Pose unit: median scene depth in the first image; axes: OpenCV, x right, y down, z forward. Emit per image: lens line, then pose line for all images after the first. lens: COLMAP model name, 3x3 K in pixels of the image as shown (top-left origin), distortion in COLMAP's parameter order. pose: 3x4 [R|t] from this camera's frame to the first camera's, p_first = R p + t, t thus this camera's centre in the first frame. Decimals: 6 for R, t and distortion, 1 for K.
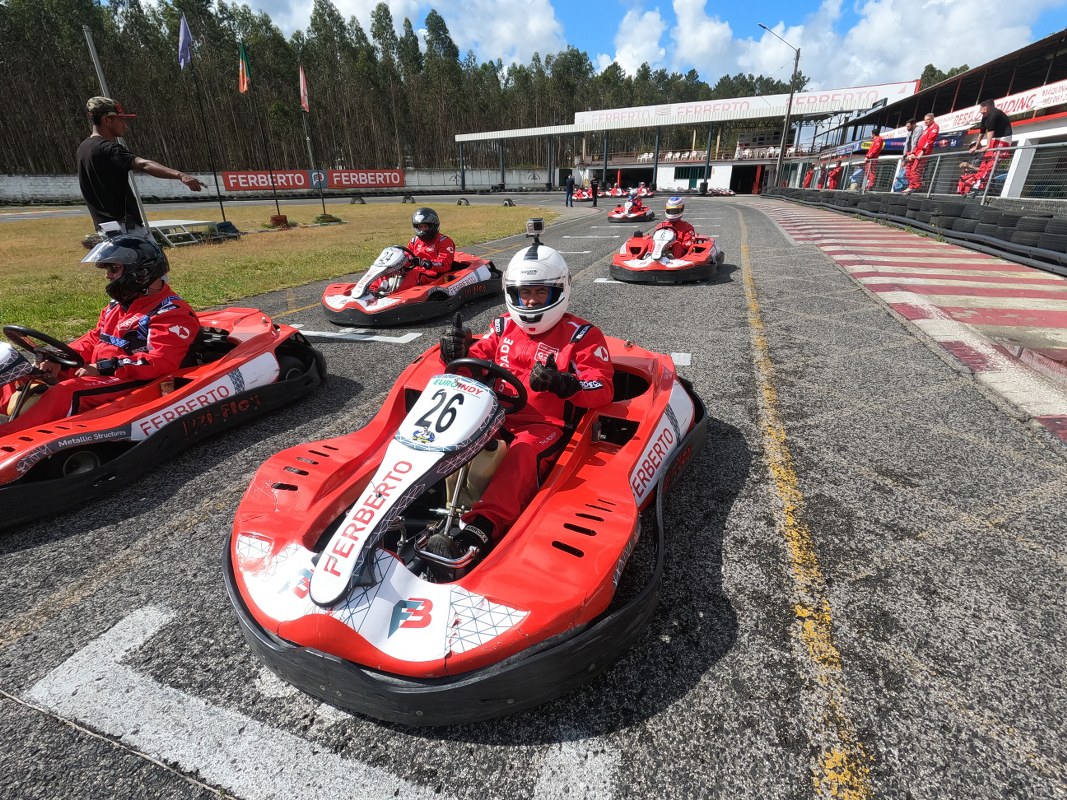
lens RADIAL K [[509.5, 0, 532.2], [0, 509.5, 401.6], [0, 0, 1]] dist [0.001806, -0.000452]
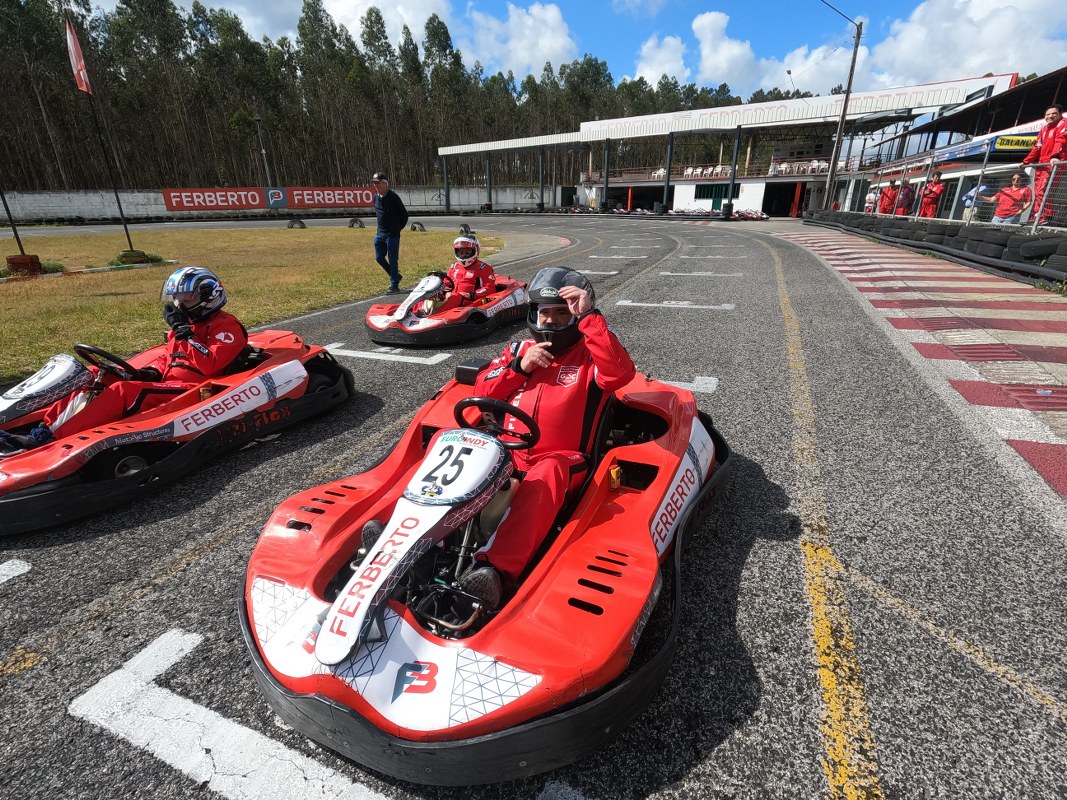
lens RADIAL K [[509.5, 0, 533.9], [0, 509.5, 401.0], [0, 0, 1]] dist [0.001806, -0.000452]
pose [[0.998519, 0.022494, -0.049537, 0.065280], [-0.024081, 0.999208, -0.031670, -0.073066], [0.048786, 0.032816, 0.998270, 0.164918]]
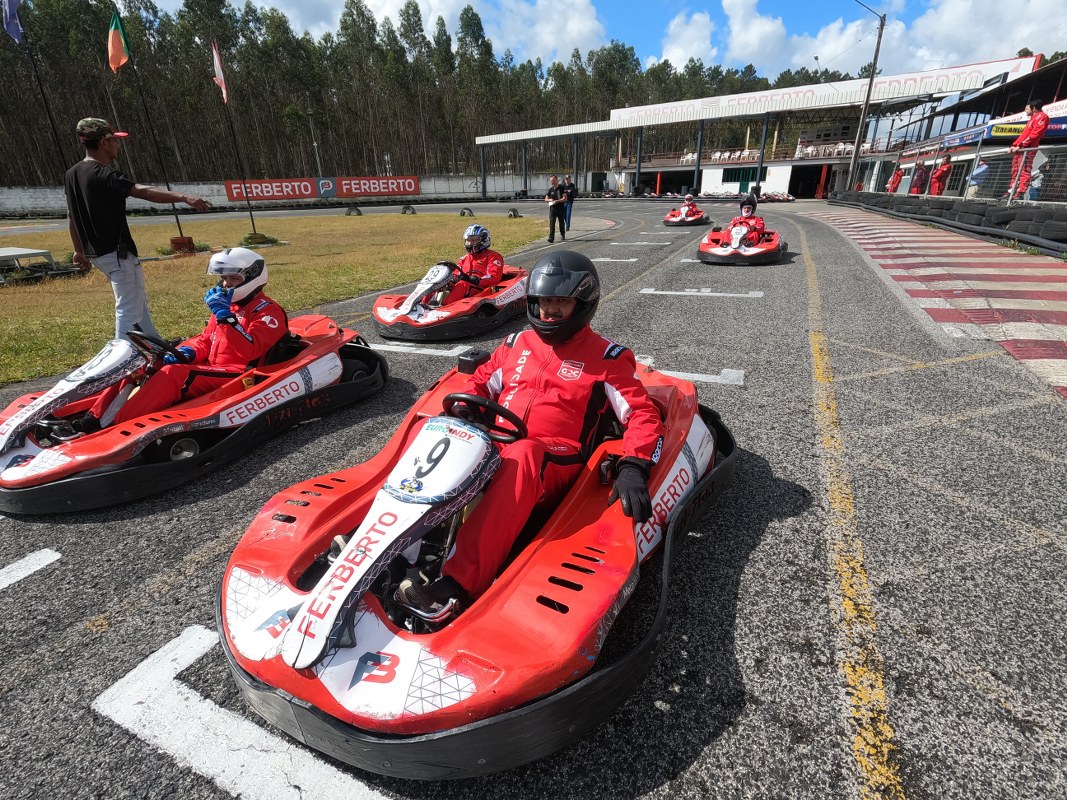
lens RADIAL K [[509.5, 0, 532.9], [0, 509.5, 401.0], [0, 0, 1]] dist [0.001806, -0.000452]
pose [[0.995858, 0.024569, -0.087545, 0.043381], [-0.025327, 0.999651, -0.007564, -0.049645], [0.087329, 0.009750, 0.996132, 0.110930]]
